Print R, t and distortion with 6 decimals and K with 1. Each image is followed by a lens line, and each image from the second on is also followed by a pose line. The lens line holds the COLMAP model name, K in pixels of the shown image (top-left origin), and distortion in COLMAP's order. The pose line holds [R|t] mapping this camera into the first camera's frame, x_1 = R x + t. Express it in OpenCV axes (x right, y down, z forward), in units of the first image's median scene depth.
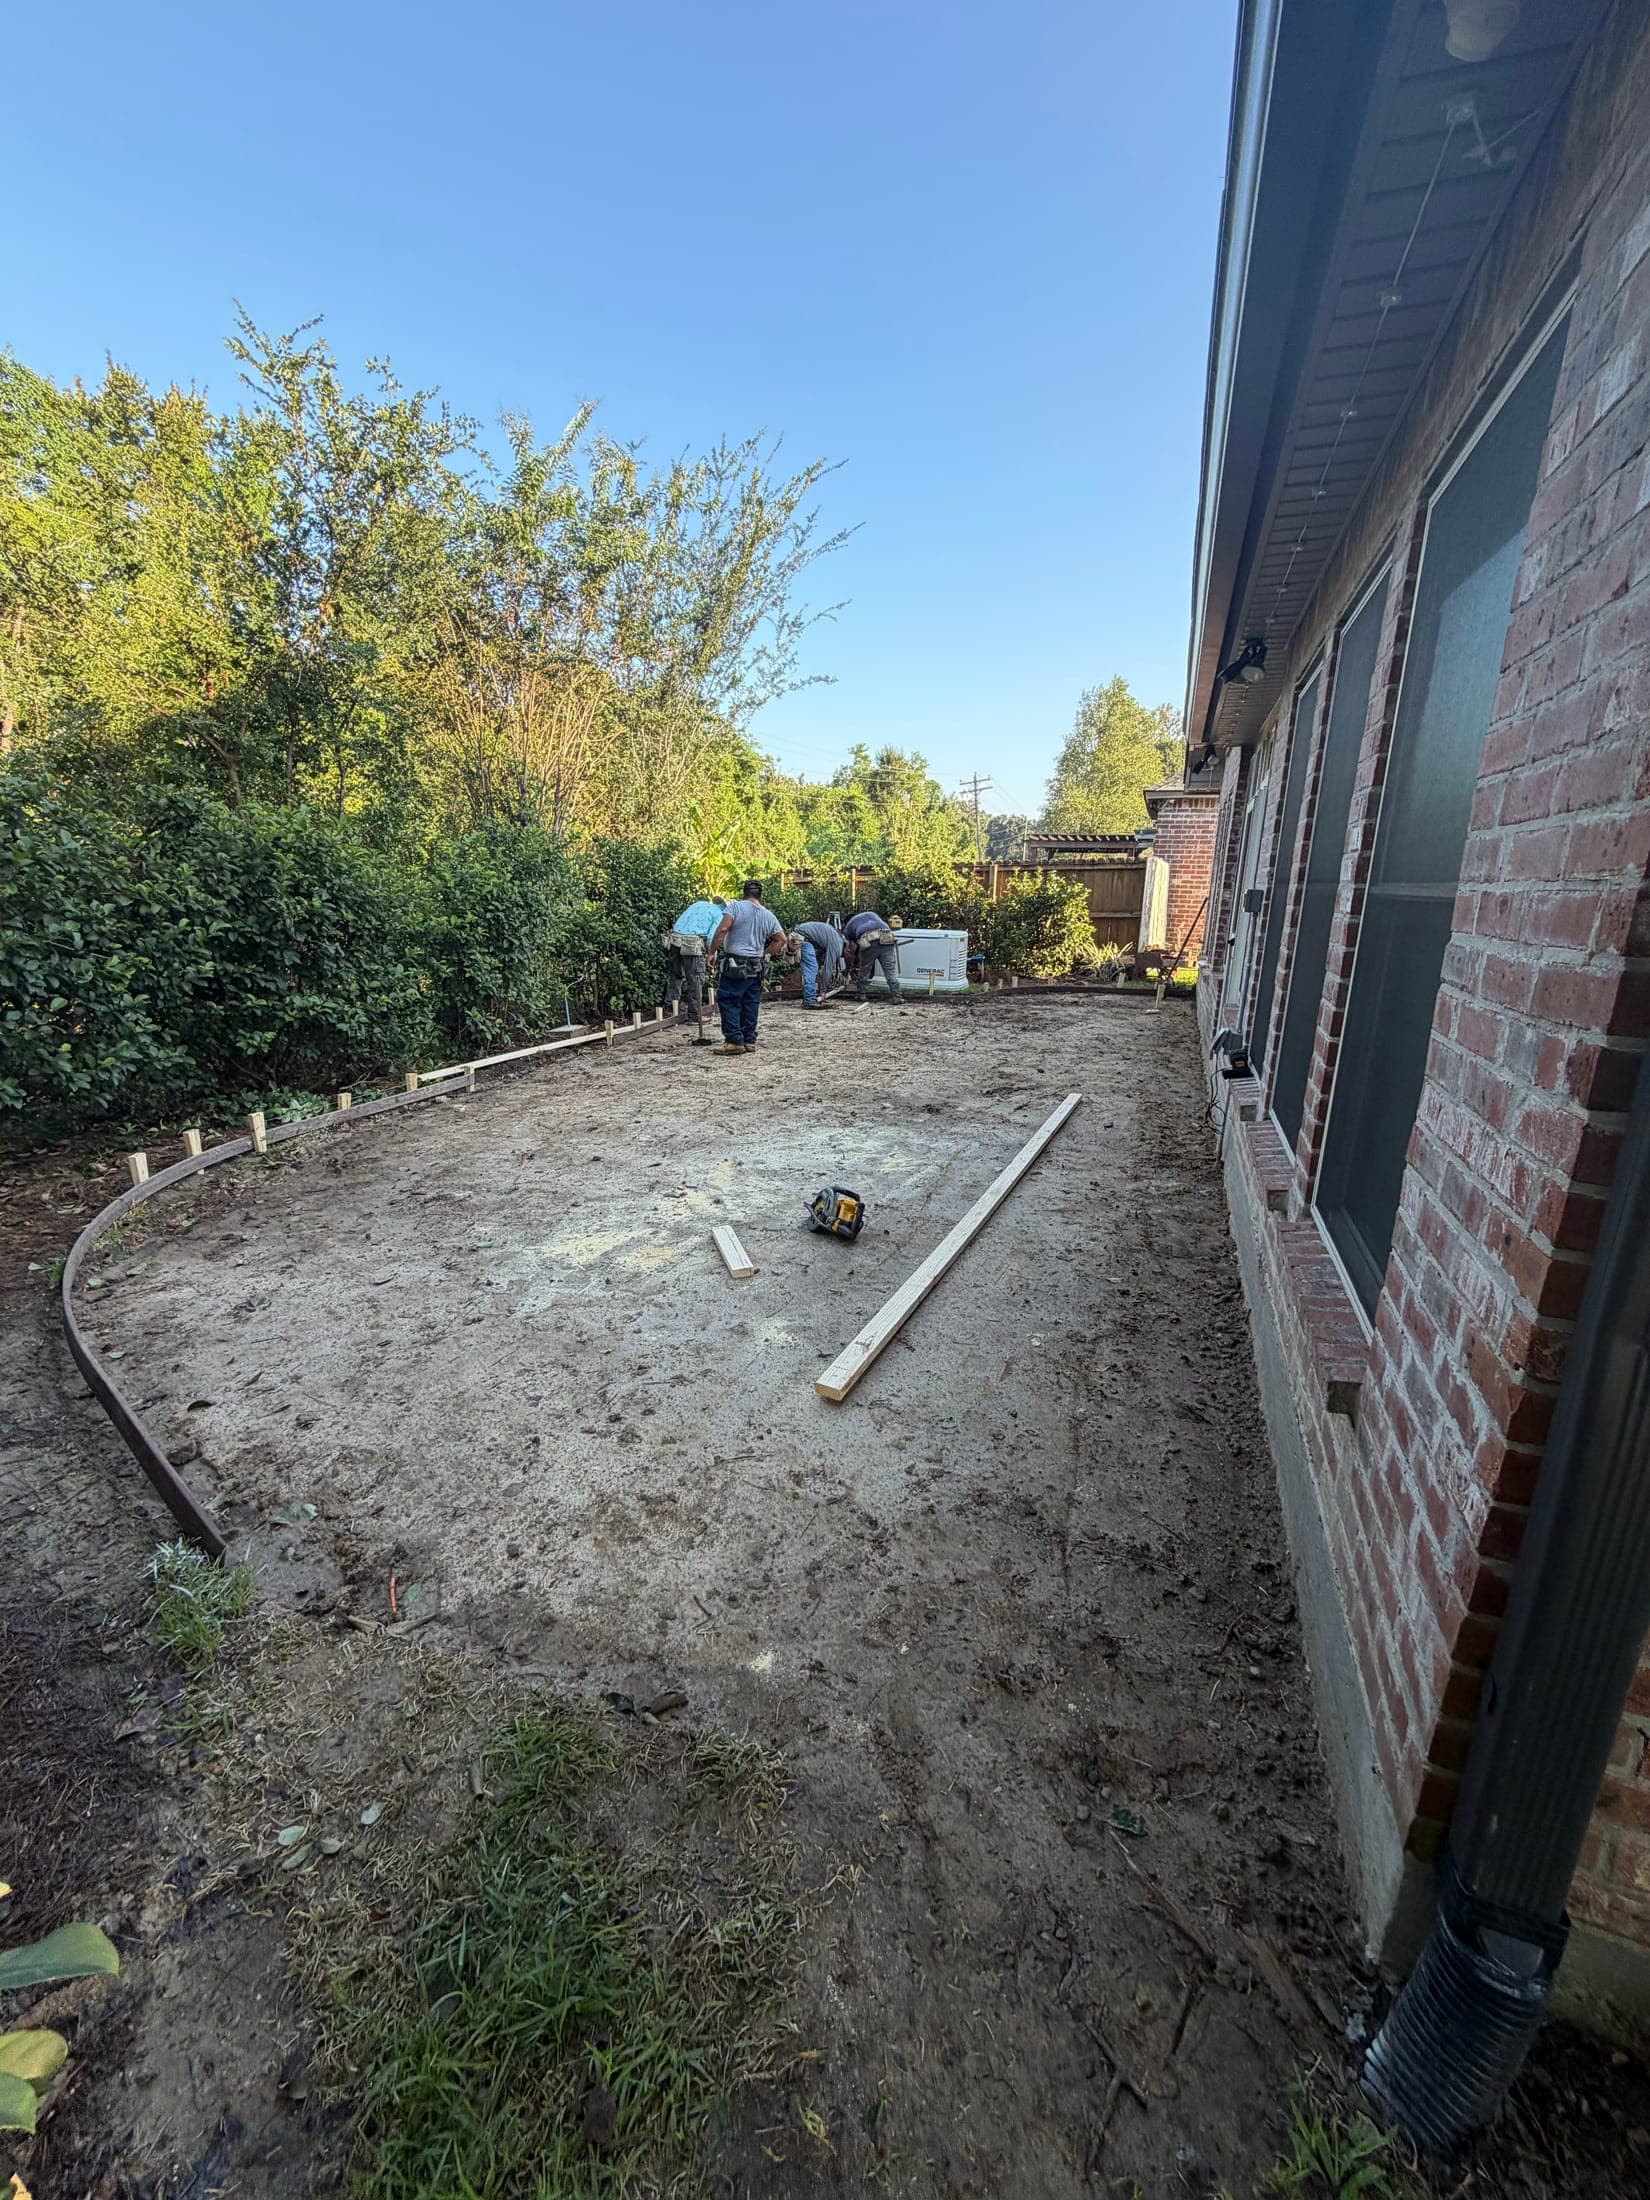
lens RADIAL K [[869.5, 0, 825.8], [0, 869.5, 1110.4], [0, 0, 1]] dist [-0.012085, 0.000030]
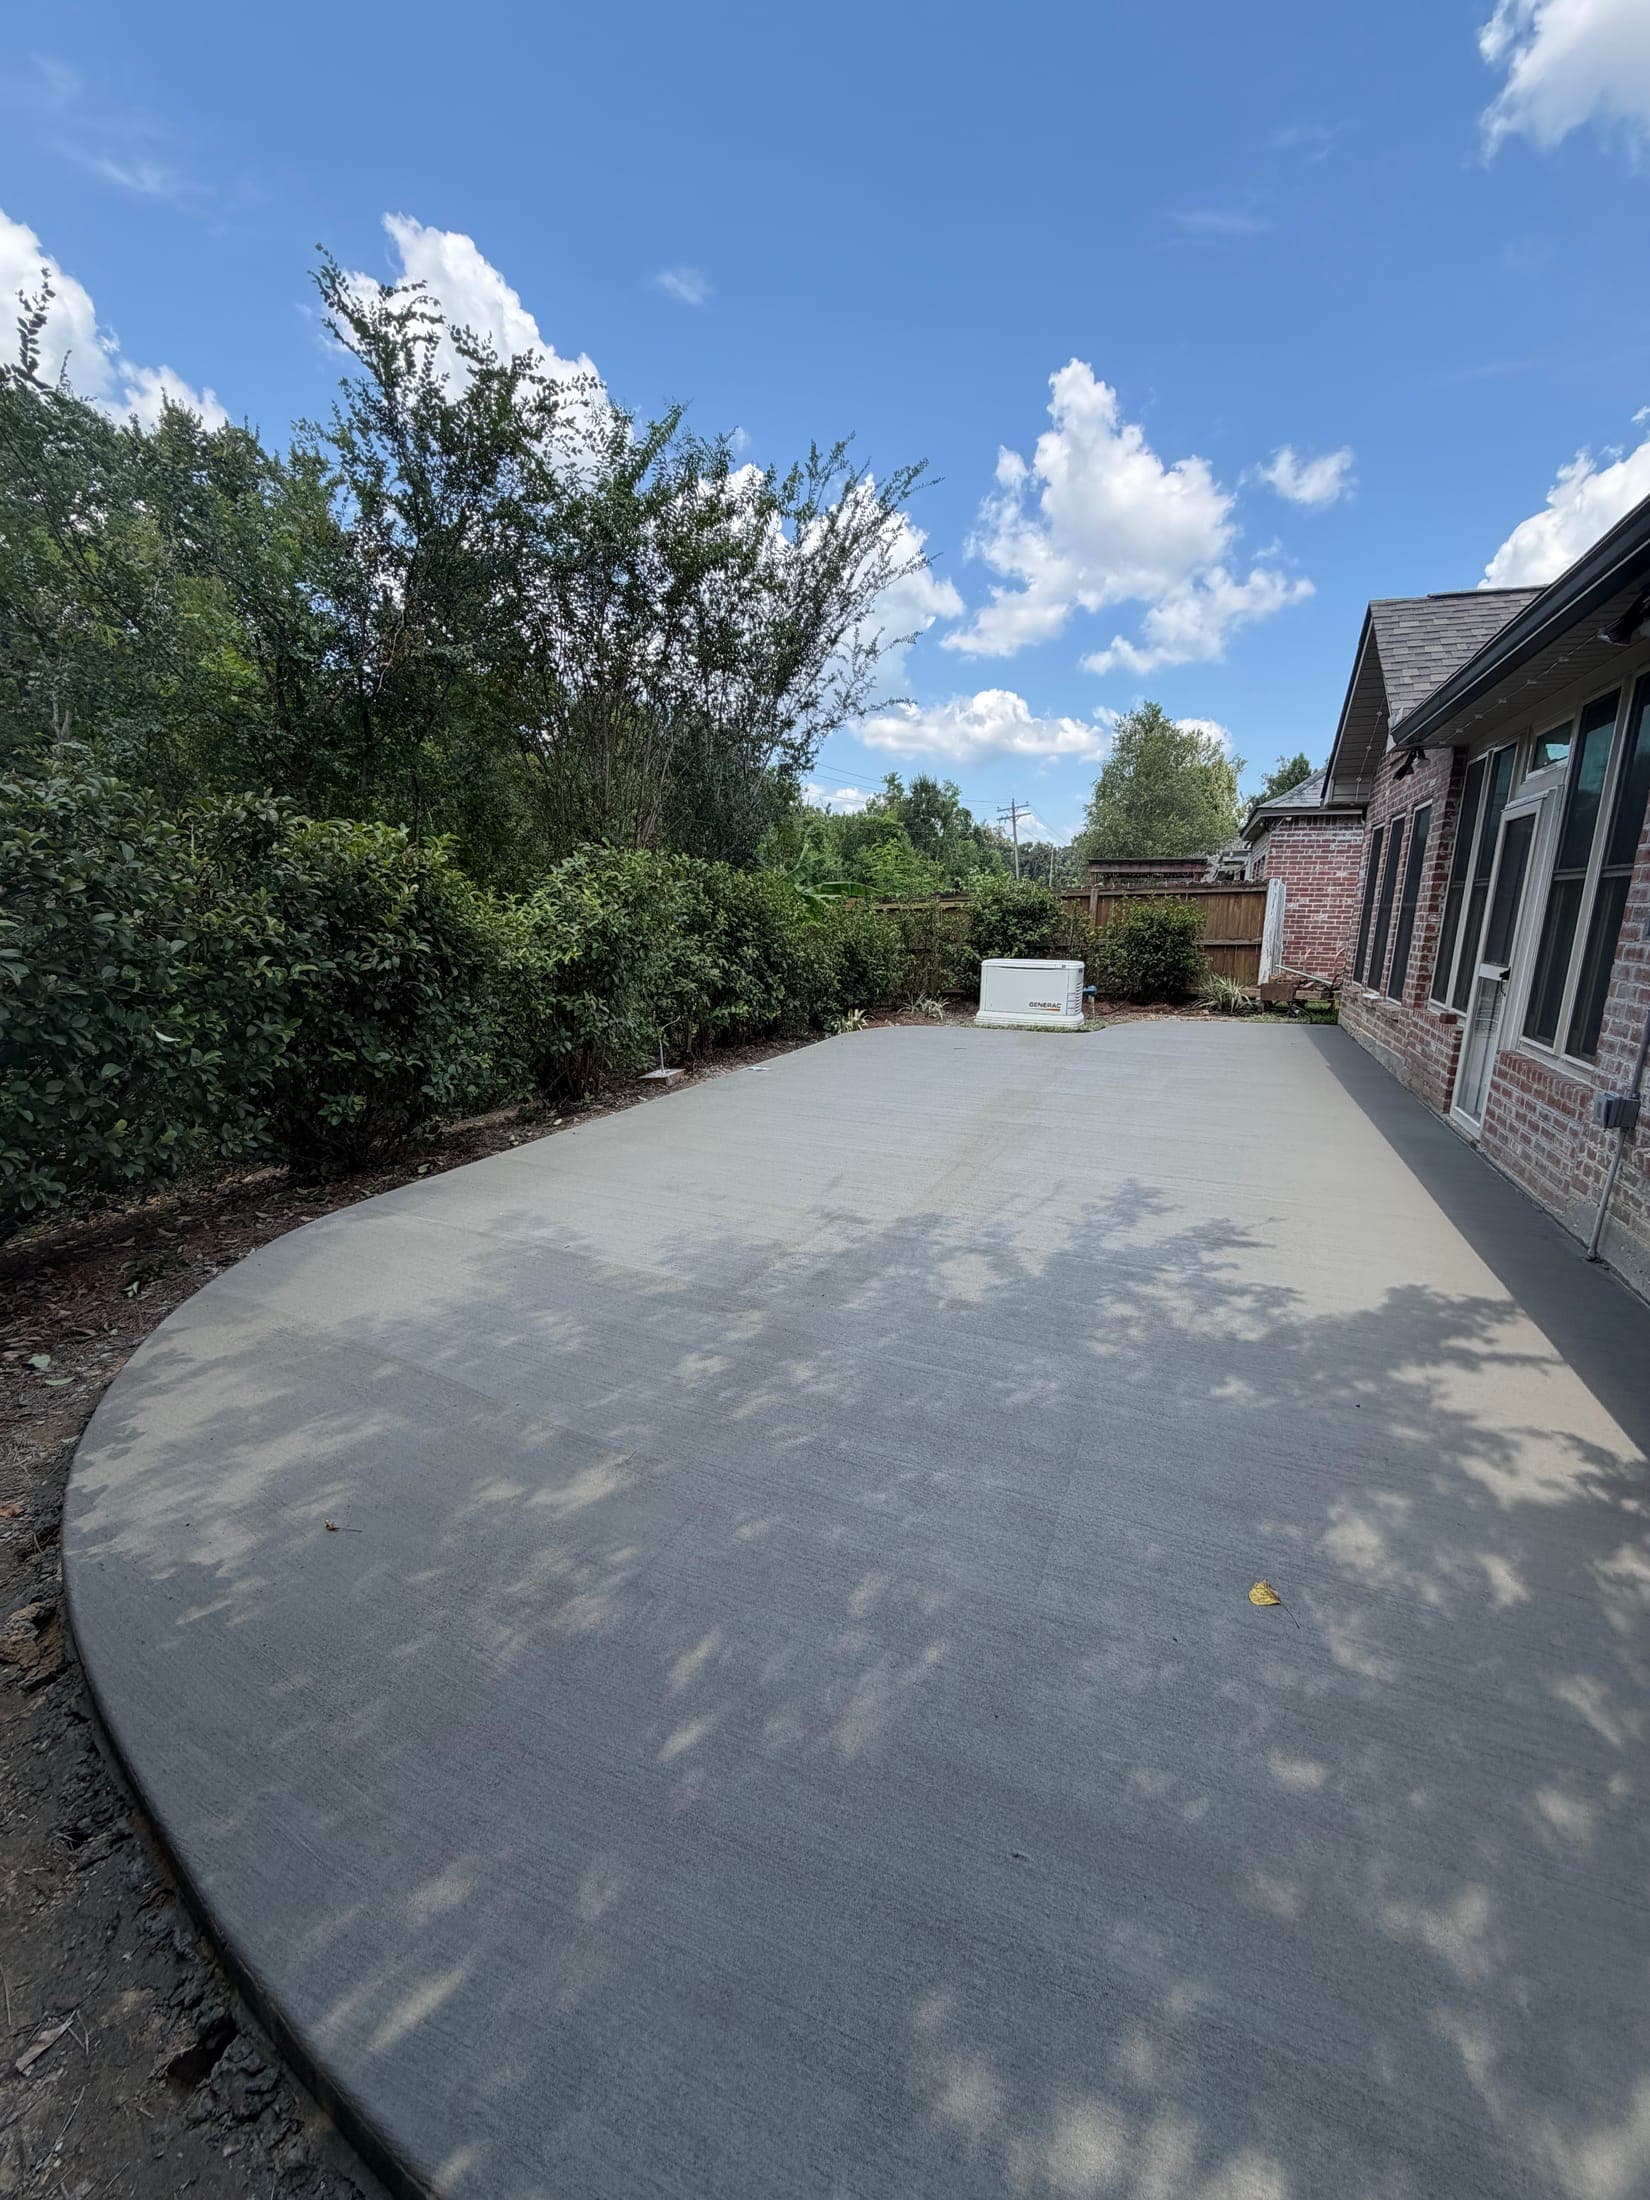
lens RADIAL K [[874.4, 0, 825.0], [0, 874.4, 1100.0], [0, 0, 1]] dist [0.000457, 0.000014]
pose [[0.999486, -0.000834, -0.032047, -0.074158], [-0.000562, 0.999052, -0.043539, -0.020234], [0.032053, 0.043535, 0.998538, 0.078784]]
